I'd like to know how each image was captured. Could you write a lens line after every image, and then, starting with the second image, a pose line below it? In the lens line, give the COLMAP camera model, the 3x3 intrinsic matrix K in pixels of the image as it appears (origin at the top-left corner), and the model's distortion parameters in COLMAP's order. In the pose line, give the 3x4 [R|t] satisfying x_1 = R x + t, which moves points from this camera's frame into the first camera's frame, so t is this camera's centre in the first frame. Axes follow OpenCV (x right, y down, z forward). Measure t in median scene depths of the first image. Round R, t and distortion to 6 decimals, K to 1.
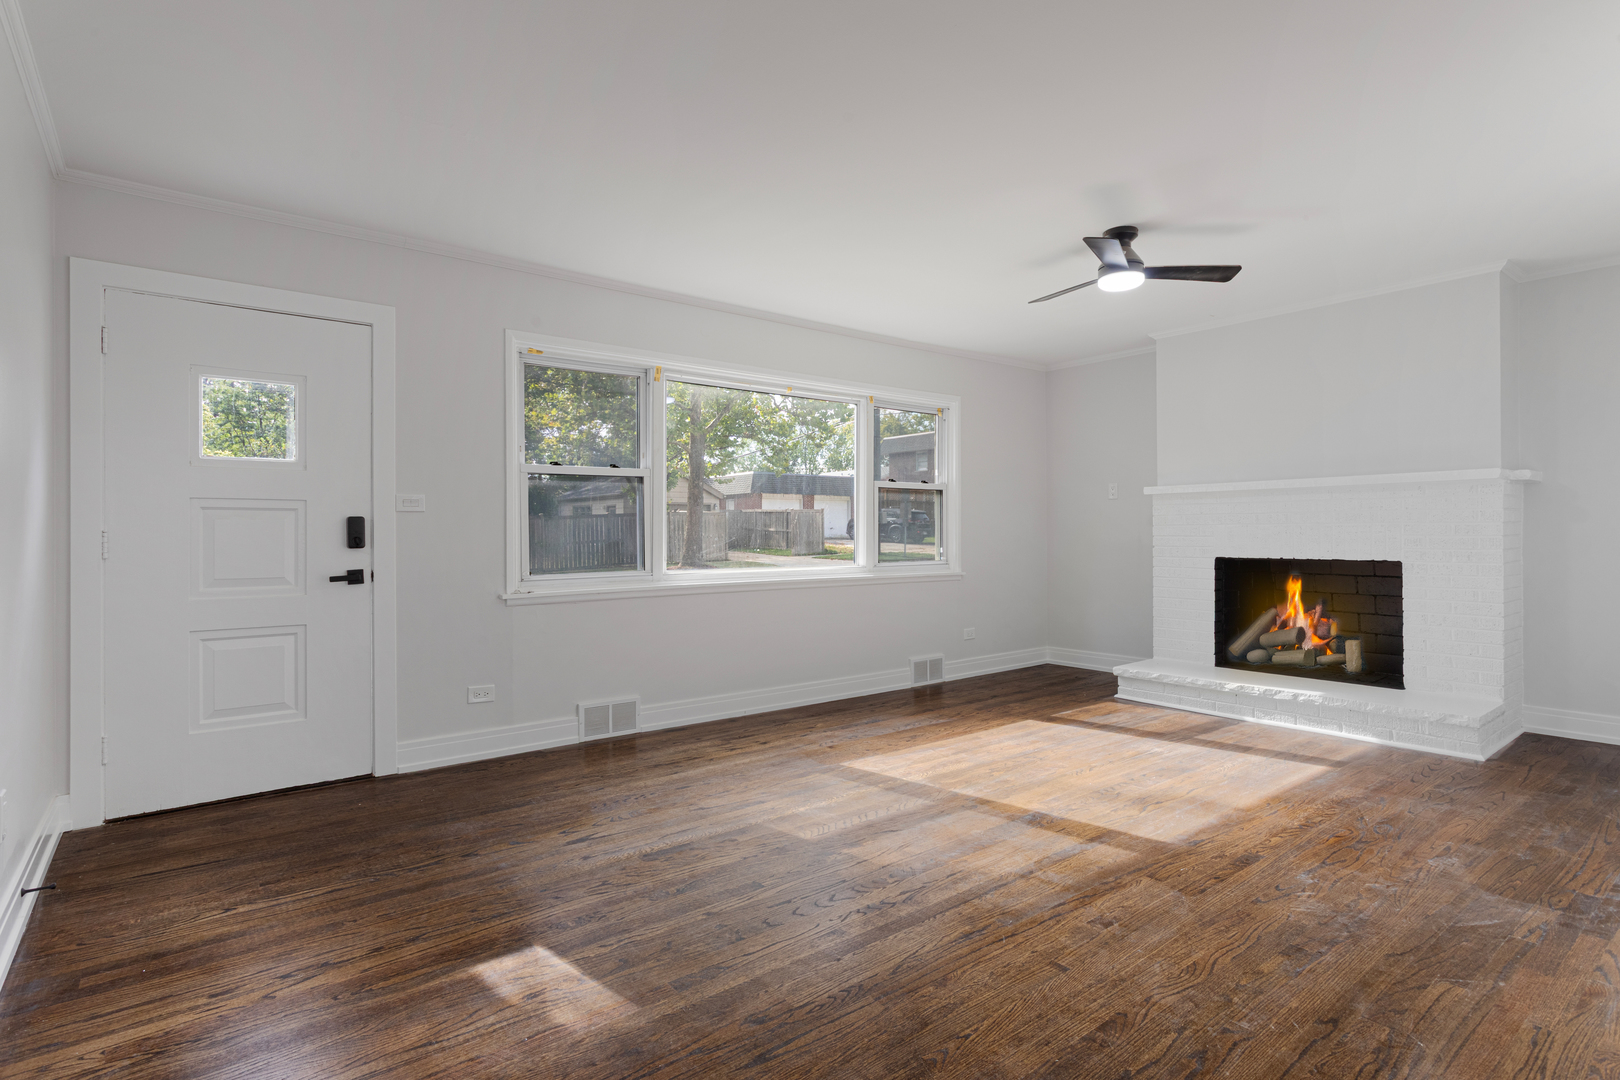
lens RADIAL K [[822.0, 0, 805.3], [0, 822.0, 521.3], [0, 0, 1]] dist [-0.003779, -0.000717]
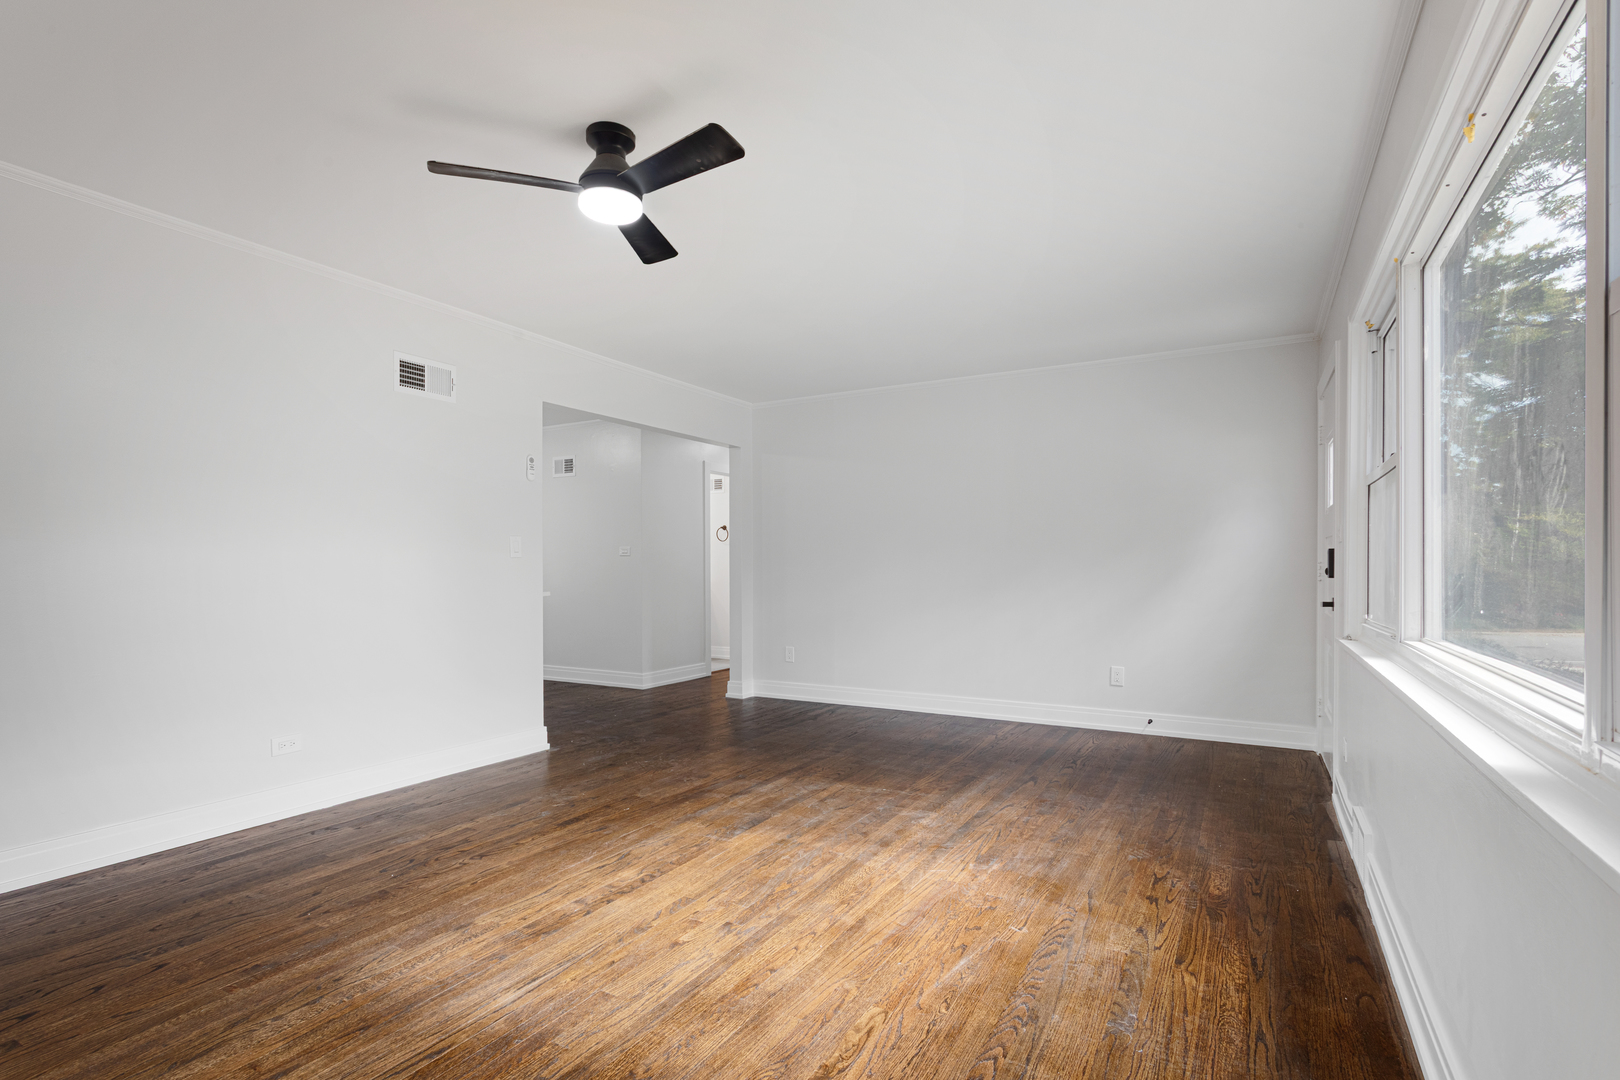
lens RADIAL K [[770.0, 0, 778.9], [0, 770.0, 571.6], [0, 0, 1]] dist [0.002088, 0.000280]
pose [[-0.935194, 0.008419, -0.354037, 0.577407], [0.010802, 0.999930, -0.004757, 0.024896], [0.353972, -0.008273, -0.935219, 1.974198]]
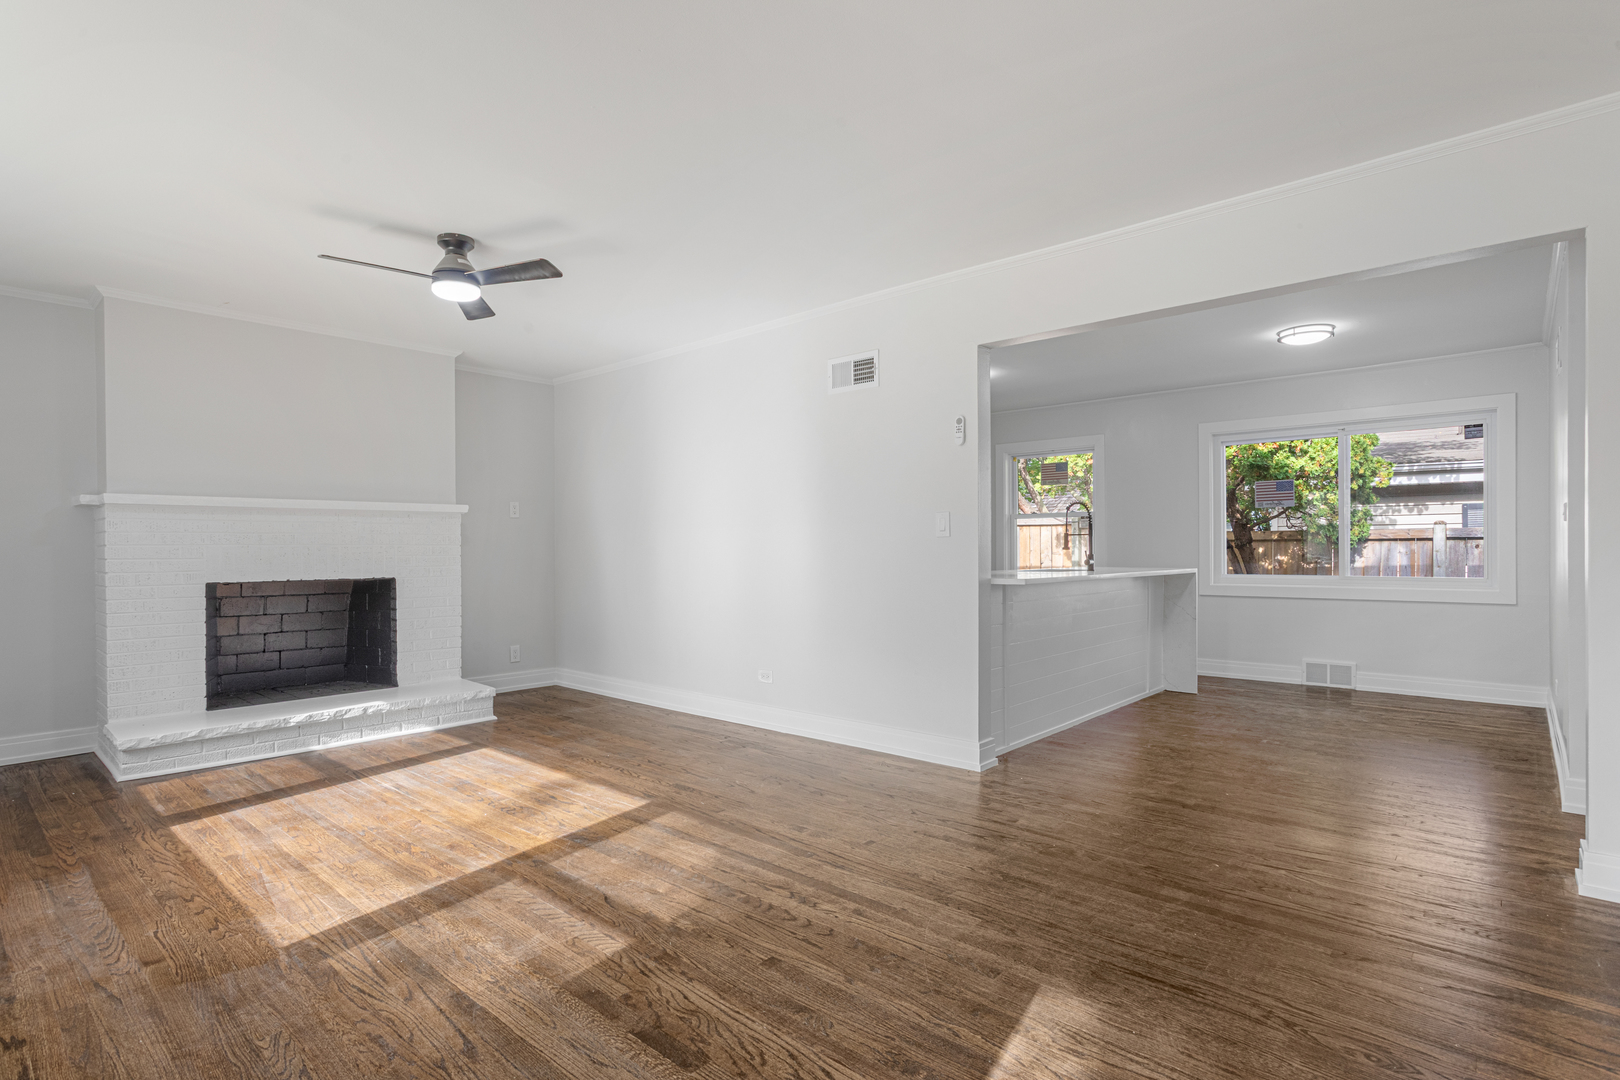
lens RADIAL K [[800.2, 0, 804.6], [0, 800.2, 554.1], [0, 0, 1]] dist [-0.003186, -0.001255]
pose [[-0.179363, 0.000589, 0.983783, -0.718533], [-0.007093, 0.999973, -0.001892, 0.019172], [-0.983757, -0.007318, -0.179354, 0.913611]]
